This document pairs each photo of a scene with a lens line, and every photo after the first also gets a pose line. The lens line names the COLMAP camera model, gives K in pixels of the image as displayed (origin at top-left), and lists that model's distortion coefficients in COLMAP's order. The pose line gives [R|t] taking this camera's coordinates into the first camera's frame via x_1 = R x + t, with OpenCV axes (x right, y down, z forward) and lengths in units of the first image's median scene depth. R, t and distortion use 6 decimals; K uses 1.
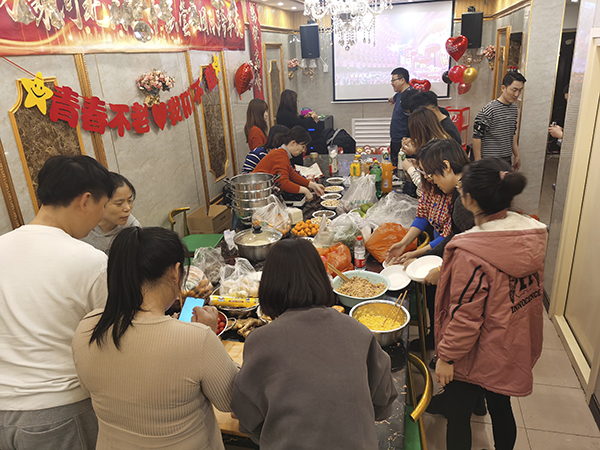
lens RADIAL K [[455.5, 0, 300.0], [0, 455.5, 225.0], [0, 0, 1]] dist [0.084572, -0.156575]
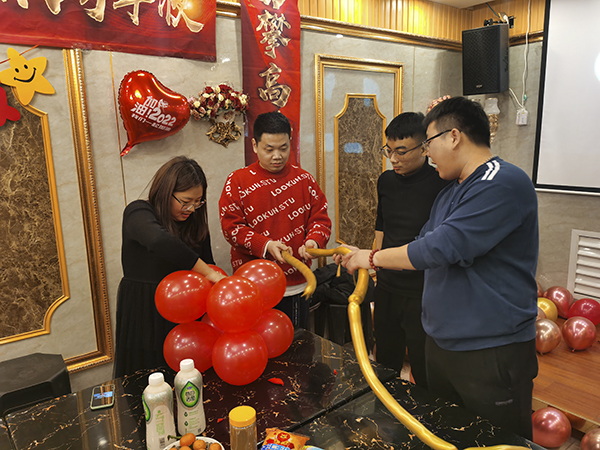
lens RADIAL K [[455.5, 0, 300.0], [0, 455.5, 225.0], [0, 0, 1]] dist [0.084572, -0.156575]
pose [[0.792210, 0.157078, -0.589686, 0.411559], [-0.233846, 0.970683, -0.055592, -0.371010], [0.563666, 0.181936, 0.805717, 1.216249]]
